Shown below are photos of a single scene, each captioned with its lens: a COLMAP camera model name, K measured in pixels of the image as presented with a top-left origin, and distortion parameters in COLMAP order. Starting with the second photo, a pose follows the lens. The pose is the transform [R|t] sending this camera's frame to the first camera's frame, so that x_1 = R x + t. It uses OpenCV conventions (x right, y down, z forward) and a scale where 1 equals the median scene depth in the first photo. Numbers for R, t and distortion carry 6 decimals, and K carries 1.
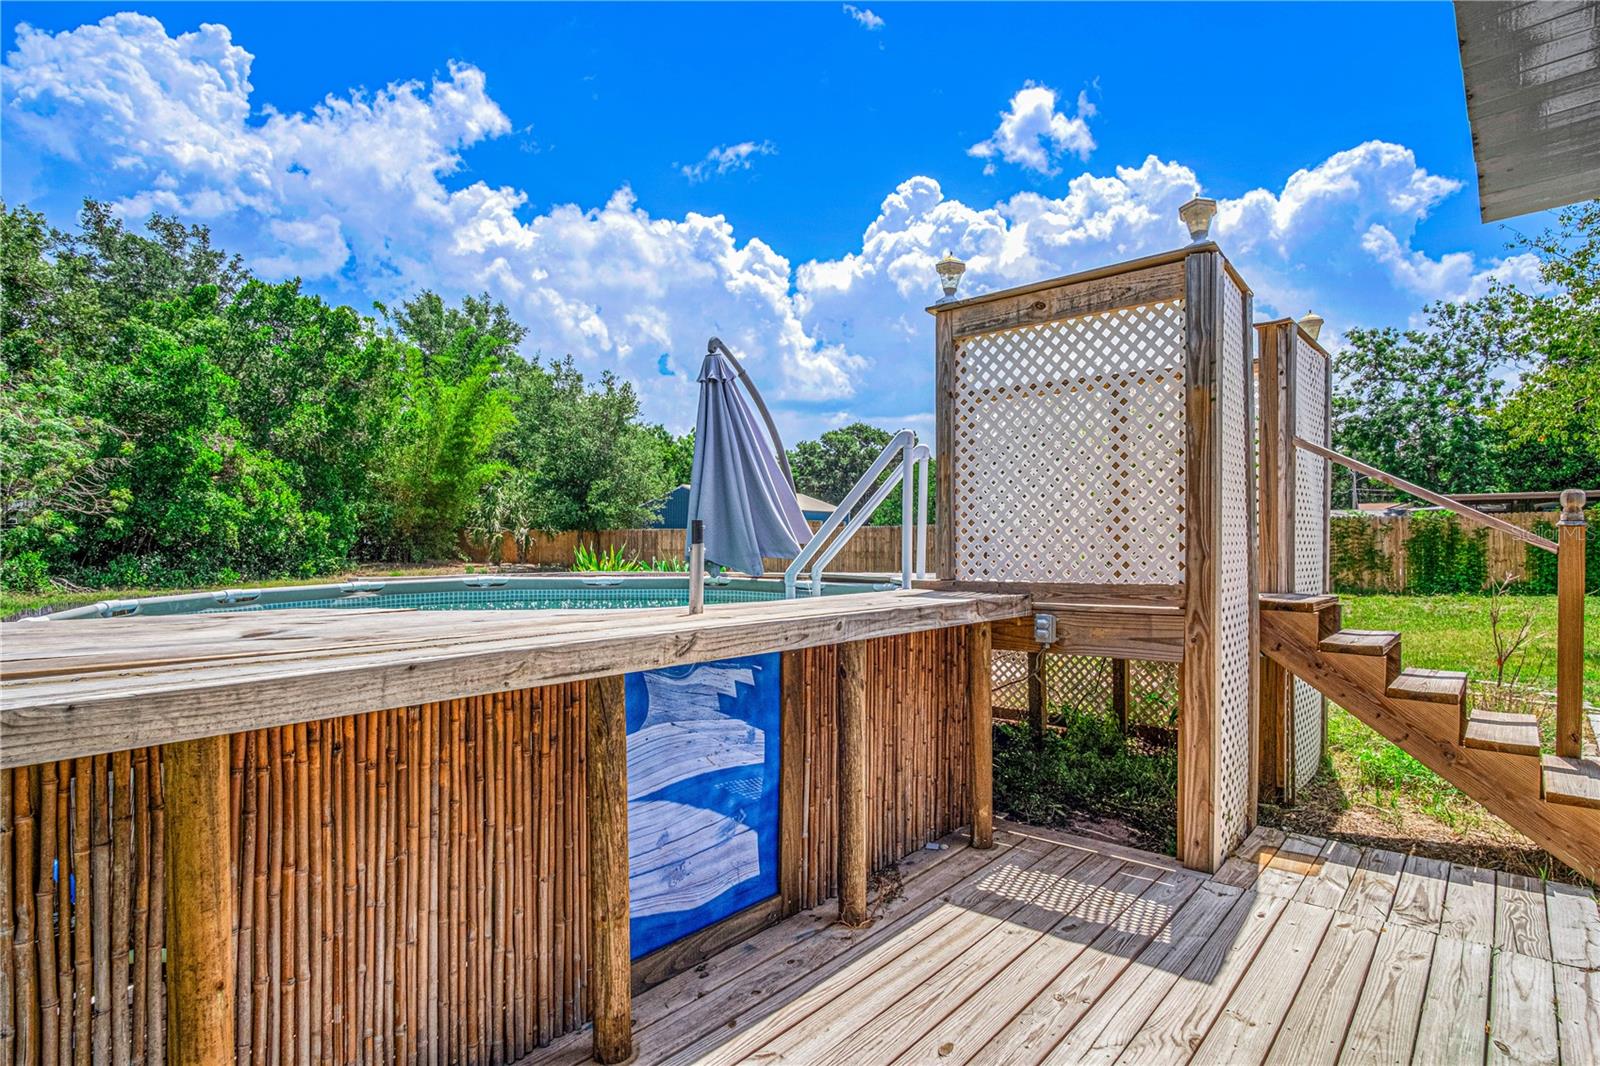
lens RADIAL K [[867.2, 0, 800.0], [0, 867.2, 533.0], [0, 0, 1]] dist [-0.021646, 0.000766]
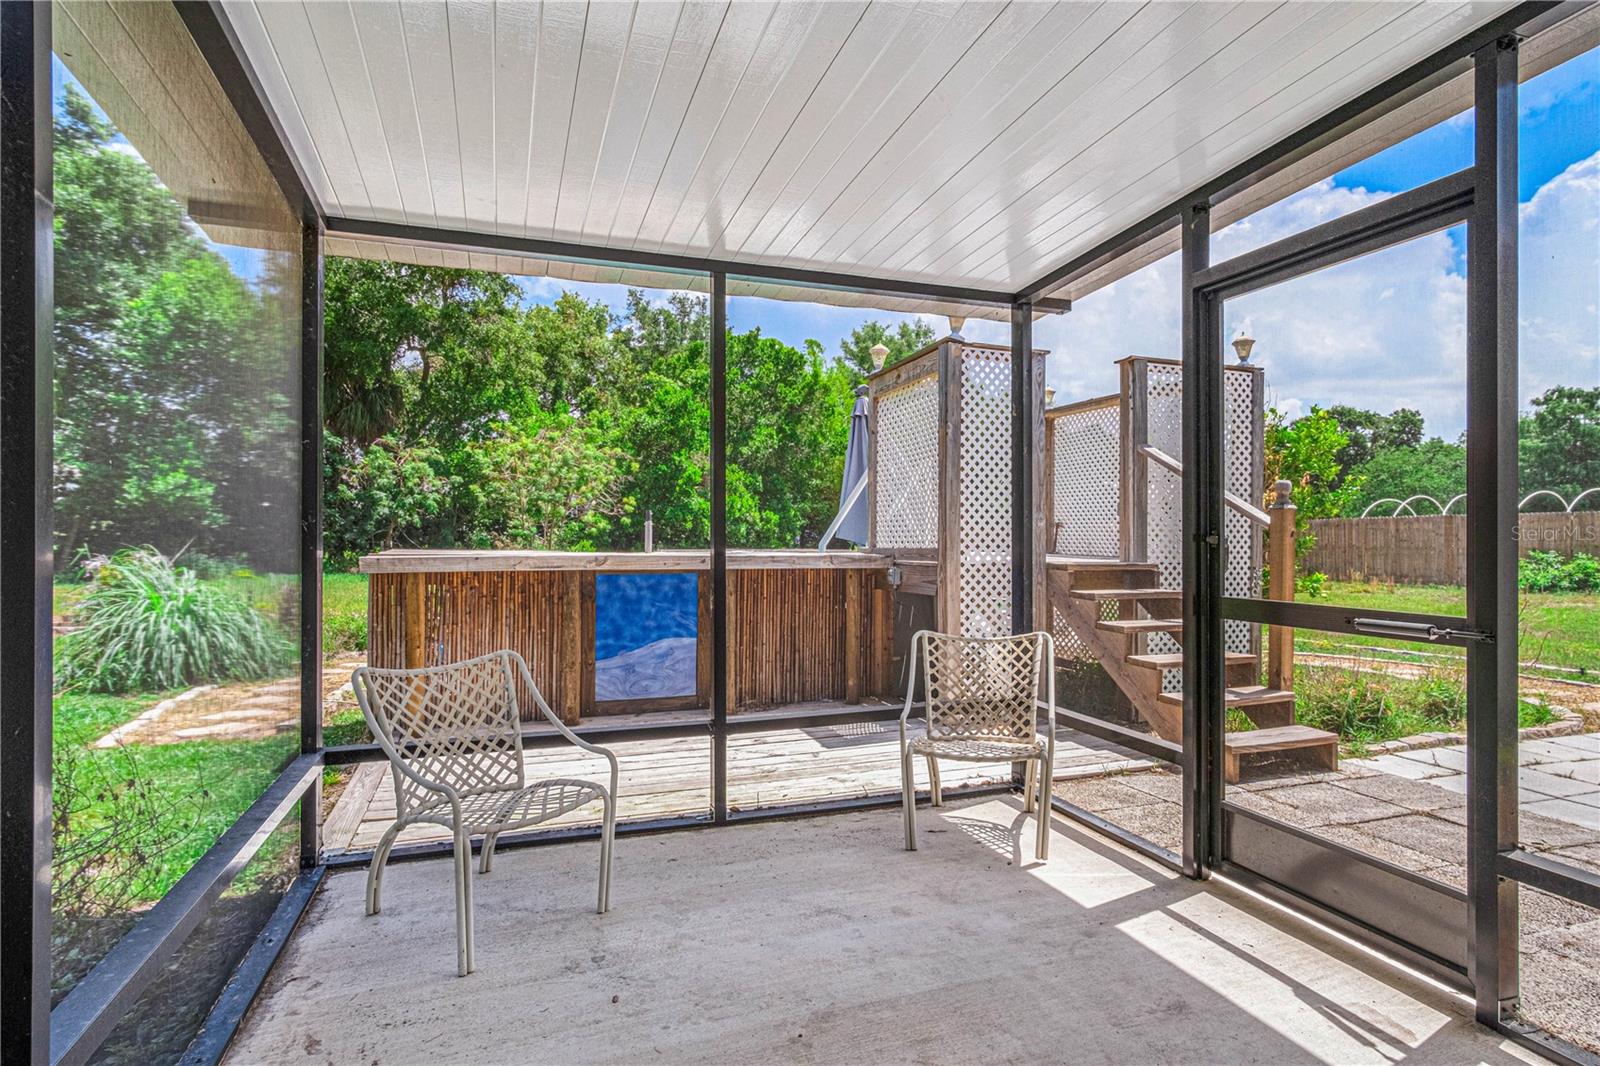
lens RADIAL K [[849.8, 0, 802.9], [0, 849.8, 505.8], [0, 0, 1]] dist [-0.000616, 0.000310]
pose [[0.865572, -0.013290, -0.500609, 0.125013], [-0.001328, 0.999583, -0.028831, 0.003227], [0.500784, 0.025620, 0.865193, -0.063213]]
